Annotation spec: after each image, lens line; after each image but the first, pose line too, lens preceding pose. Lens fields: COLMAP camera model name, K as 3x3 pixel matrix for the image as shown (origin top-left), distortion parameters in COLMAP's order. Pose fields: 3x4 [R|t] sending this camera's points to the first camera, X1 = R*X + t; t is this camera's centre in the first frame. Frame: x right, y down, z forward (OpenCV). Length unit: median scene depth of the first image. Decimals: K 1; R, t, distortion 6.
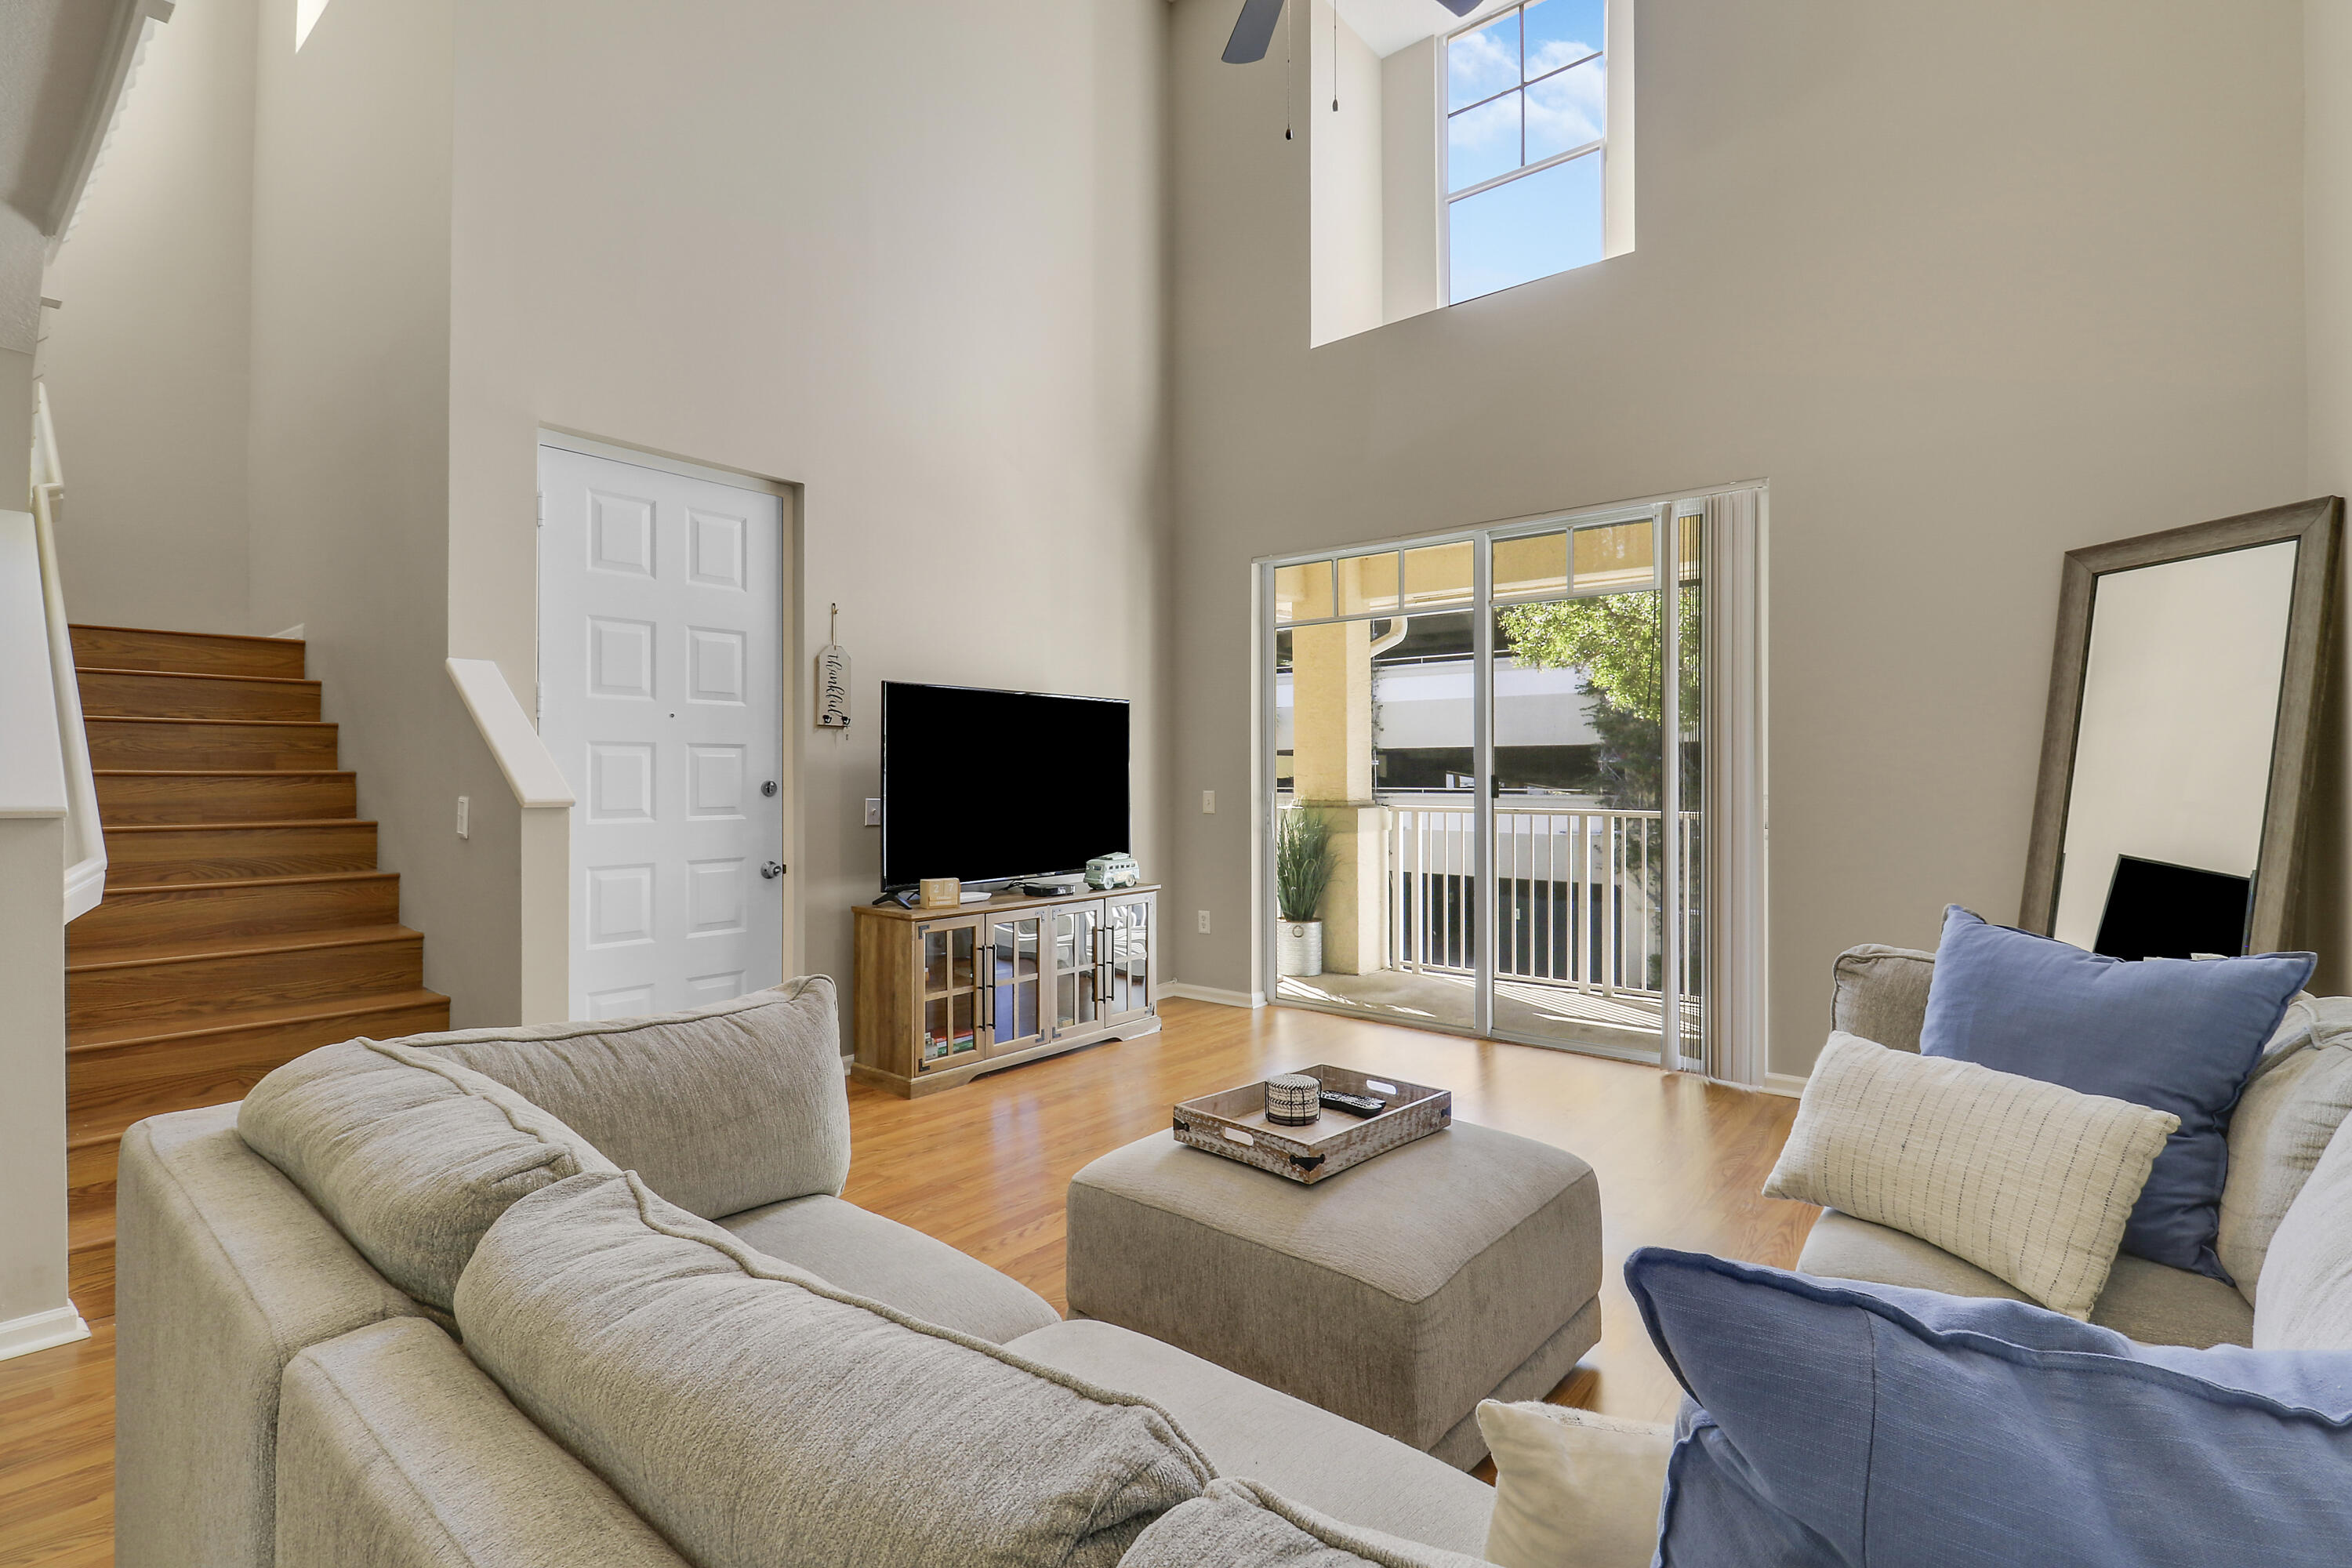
lens RADIAL K [[1094.4, 0, 1193.8], [0, 1094.4, 773.6], [0, 0, 1]] dist [0.004272, -0.012568]
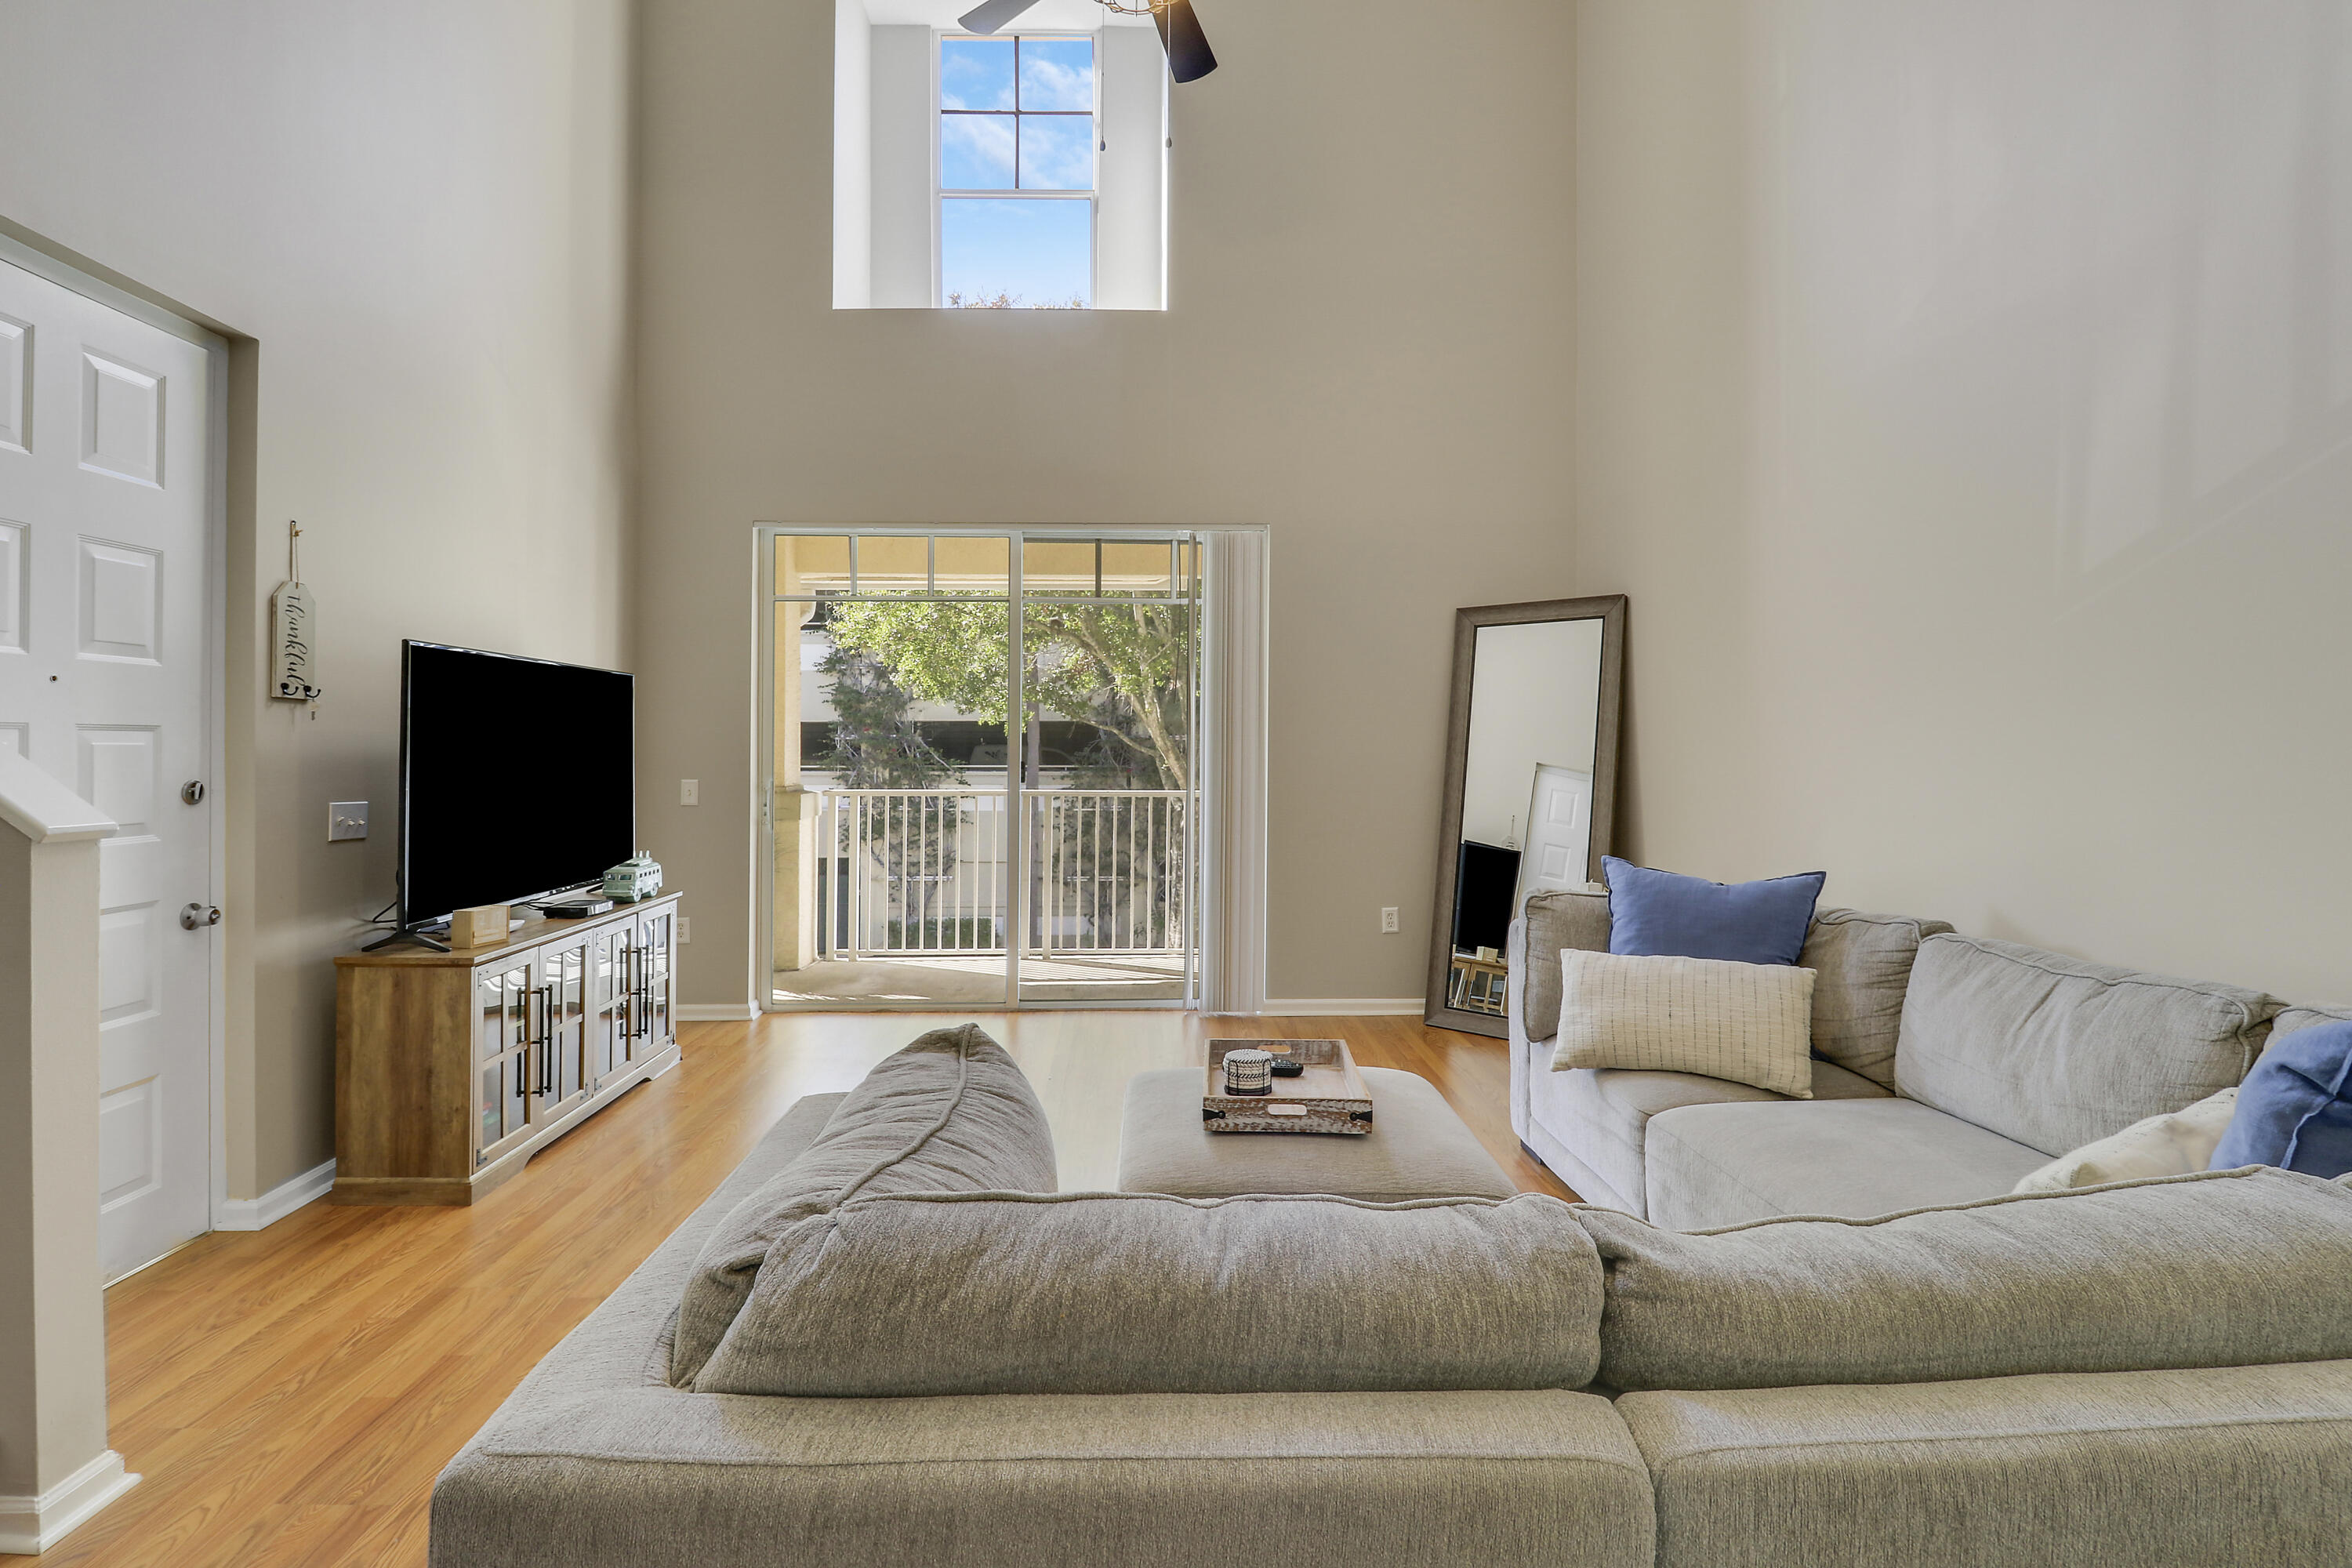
lens RADIAL K [[1094.4, 0, 1160.0], [0, 1094.4, 756.4], [0, 0, 1]] dist [0.004272, -0.012568]
pose [[0.759160, -0.003648, 0.650894, -0.371346], [-0.001541, 0.999971, 0.007401, -0.013653], [-0.650902, -0.006622, 0.759133, 0.126169]]
